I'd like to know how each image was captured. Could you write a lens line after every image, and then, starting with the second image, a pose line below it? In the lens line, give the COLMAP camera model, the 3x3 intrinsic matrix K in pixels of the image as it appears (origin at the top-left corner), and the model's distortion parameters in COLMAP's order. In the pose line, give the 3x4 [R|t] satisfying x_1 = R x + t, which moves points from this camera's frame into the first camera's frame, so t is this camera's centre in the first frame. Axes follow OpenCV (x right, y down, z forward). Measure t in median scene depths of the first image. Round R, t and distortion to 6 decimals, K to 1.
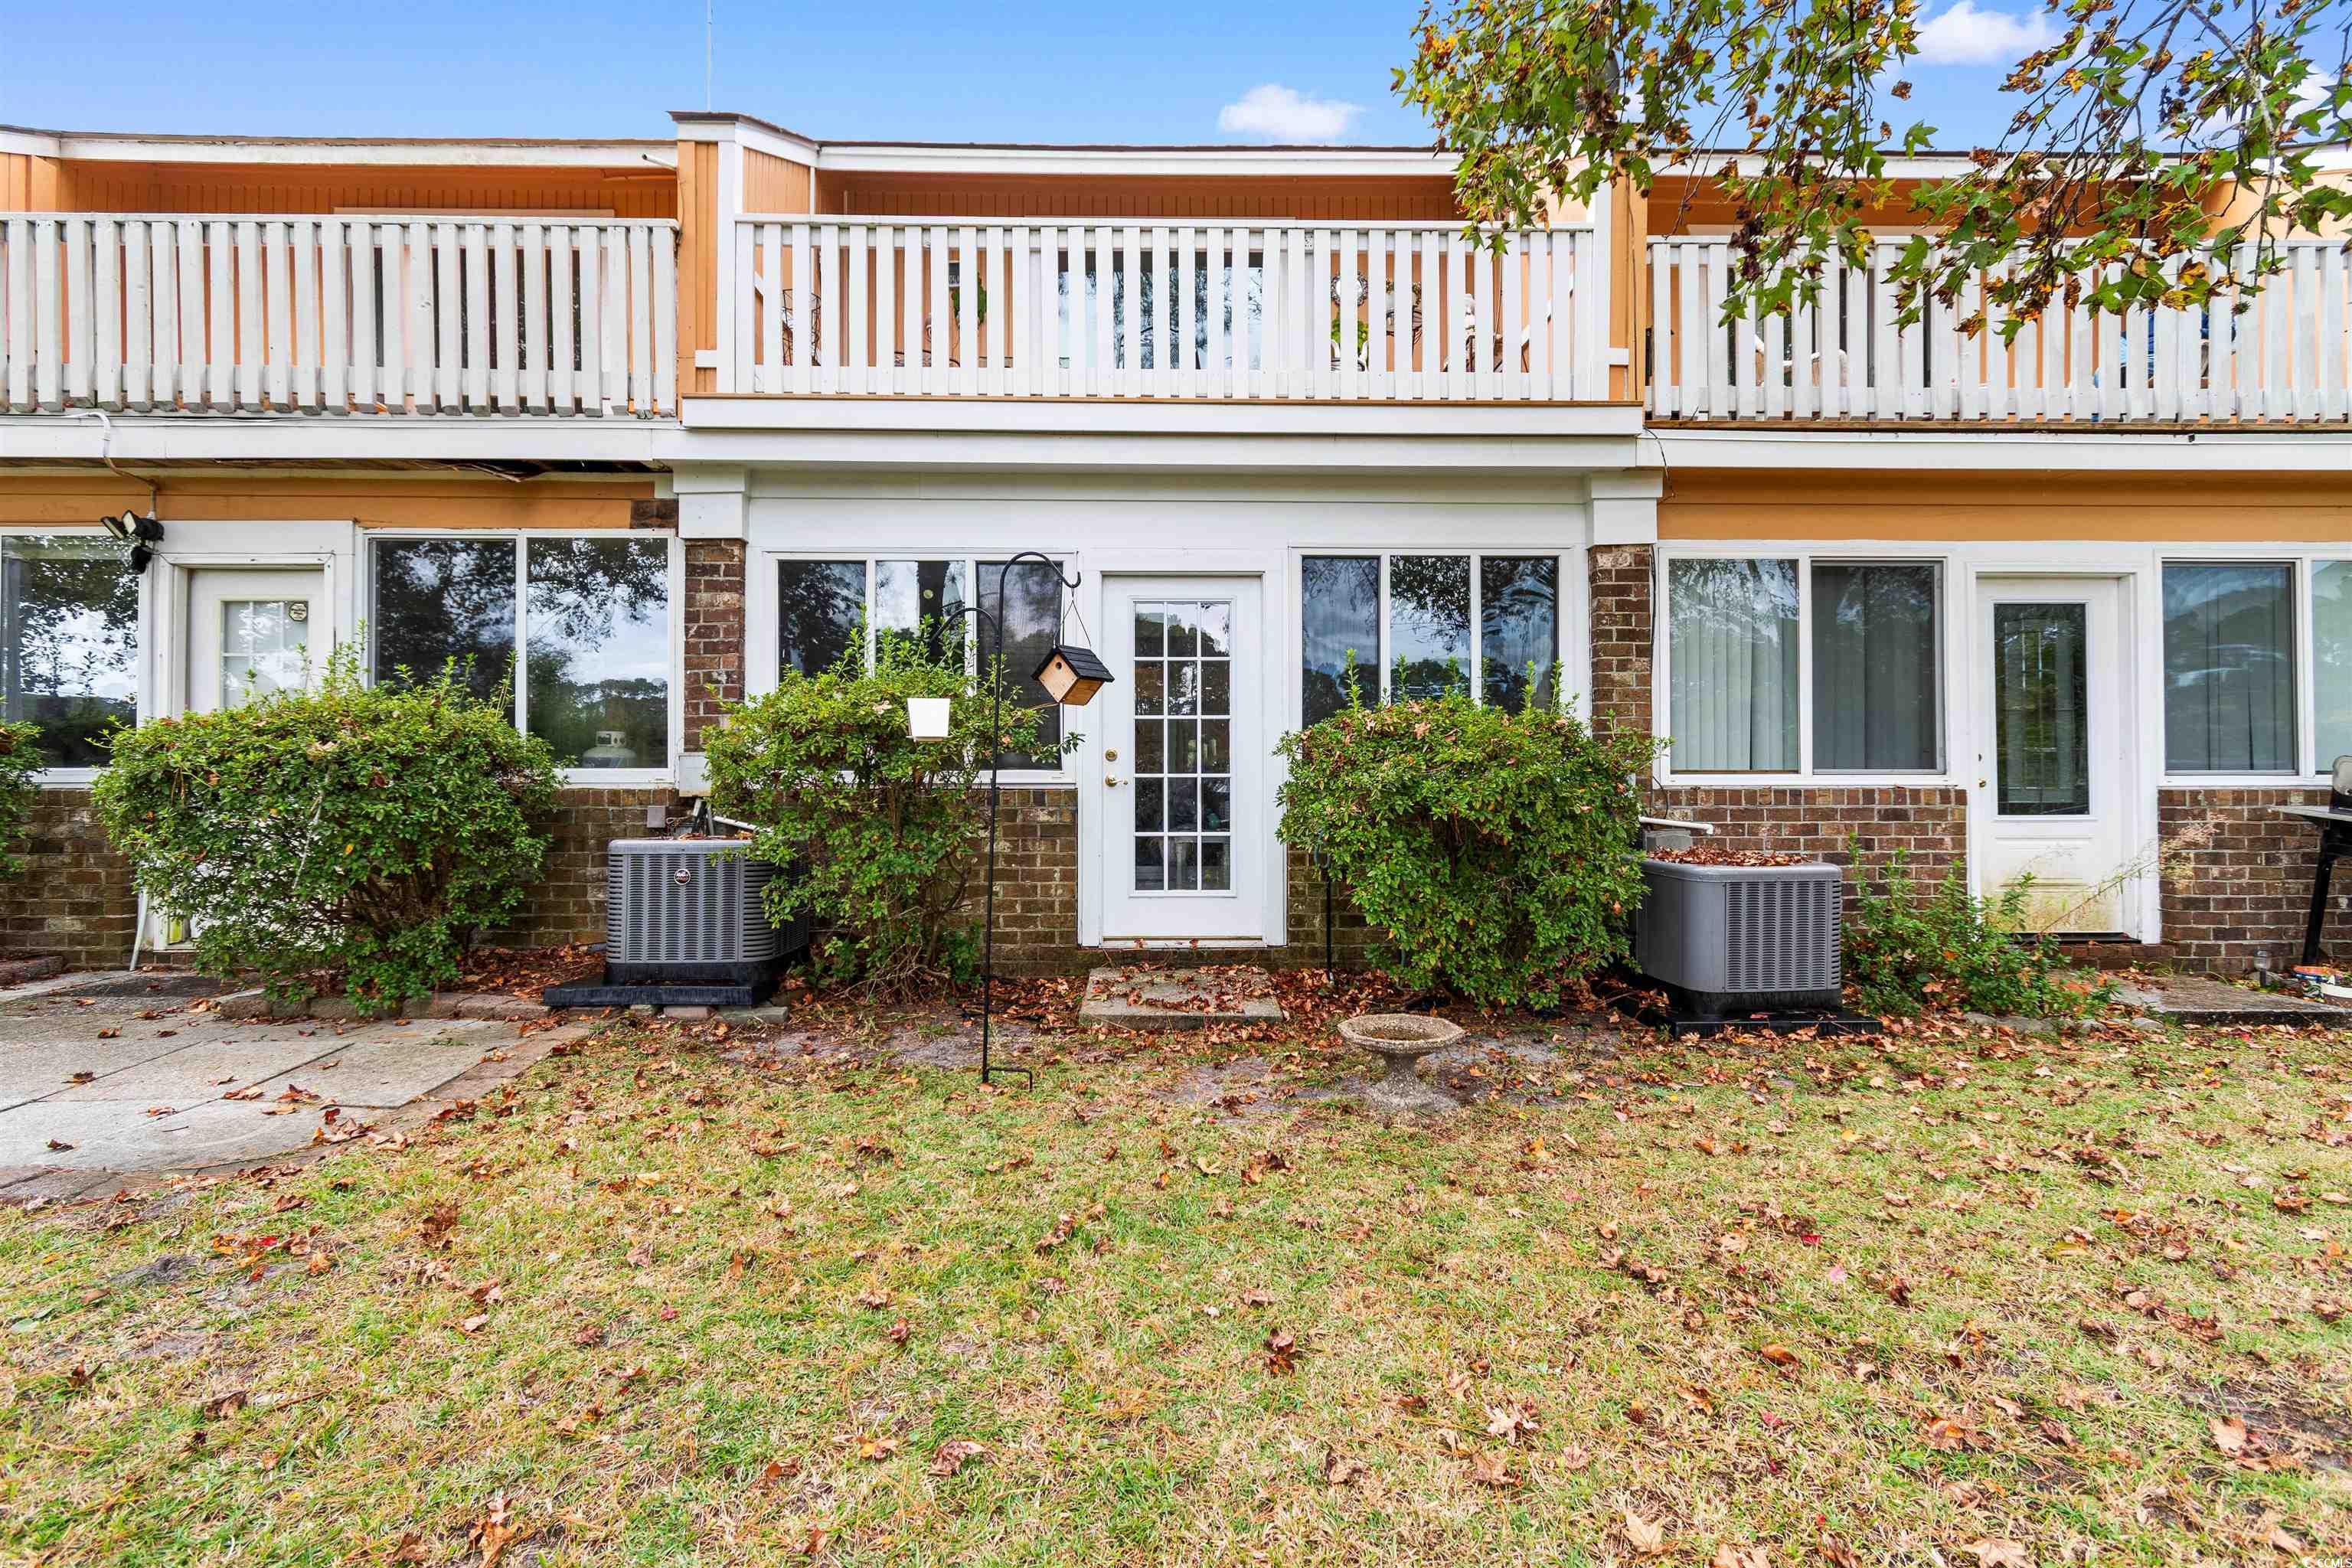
lens RADIAL K [[1052.4, 0, 1172.4], [0, 1052.4, 781.6], [0, 0, 1]] dist [0.003551, -0.002047]
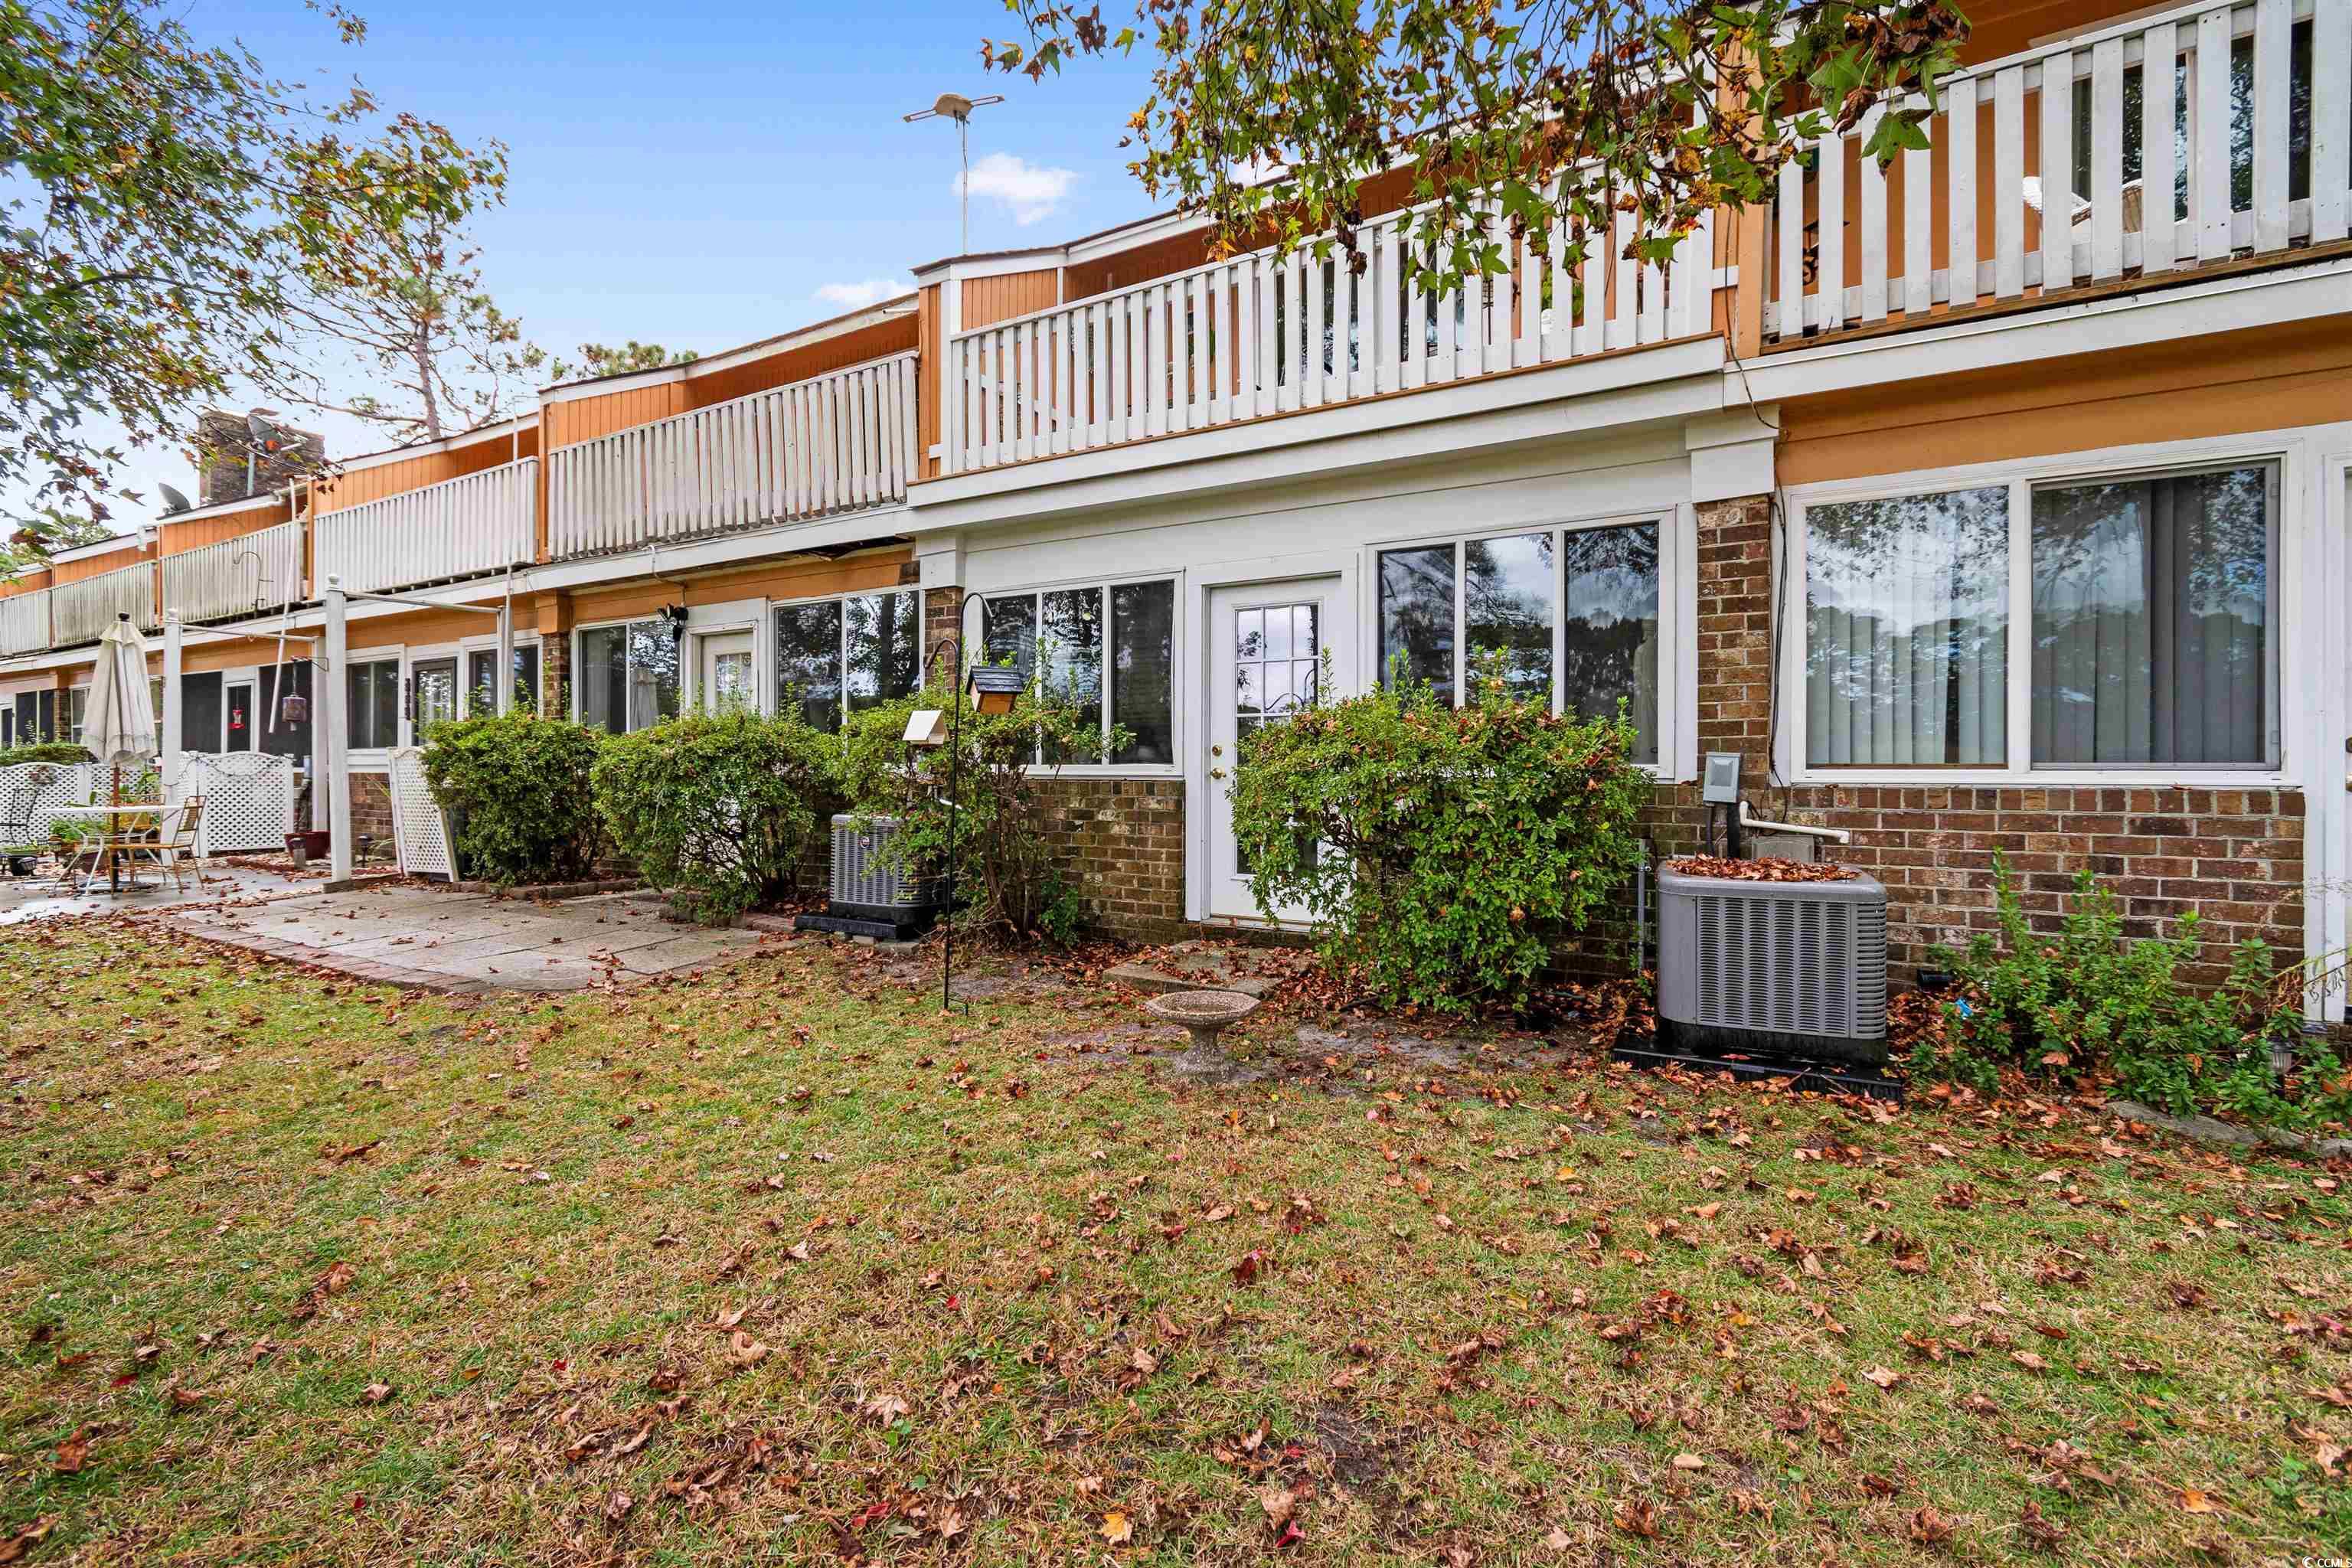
lens RADIAL K [[1052.4, 0, 1151.5], [0, 1052.4, 781.6], [0, 0, 1]] dist [0.003551, -0.002047]
pose [[0.844438, 0.008971, -0.535578, 0.489625], [-0.001963, 0.999905, 0.013654, -0.007351], [0.535650, -0.010479, 0.844375, 0.030138]]
